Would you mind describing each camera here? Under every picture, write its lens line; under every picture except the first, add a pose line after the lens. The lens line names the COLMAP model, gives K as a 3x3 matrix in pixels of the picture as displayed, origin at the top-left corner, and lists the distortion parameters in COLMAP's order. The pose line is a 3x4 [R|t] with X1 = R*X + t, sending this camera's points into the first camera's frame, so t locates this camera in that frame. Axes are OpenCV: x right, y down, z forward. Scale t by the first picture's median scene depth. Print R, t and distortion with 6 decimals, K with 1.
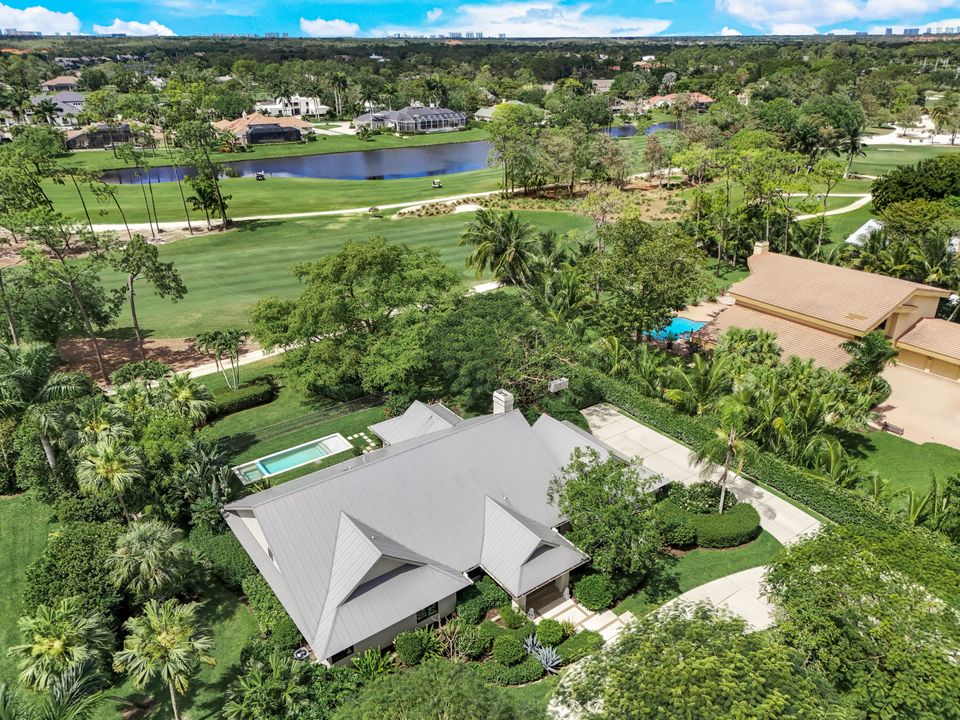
lens RADIAL K [[713.9, 0, 477.3], [0, 713.9, 361.0], [0, 0, 1]] dist [0.016378, -0.005382]
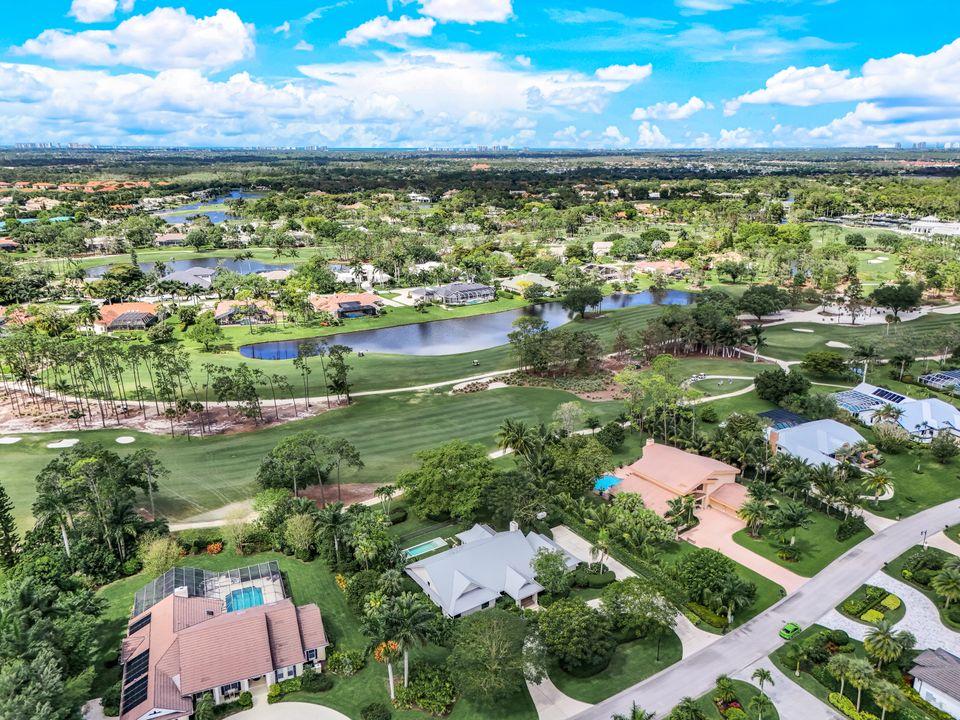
lens RADIAL K [[713.9, 0, 476.7], [0, 713.9, 356.0], [0, 0, 1]] dist [0.016378, -0.005382]
pose [[0.999416, 0.011926, -0.032010, -0.016915], [-0.016108, 0.990885, -0.133742, -0.156237], [0.030123, 0.134179, 0.990499, -1.224314]]
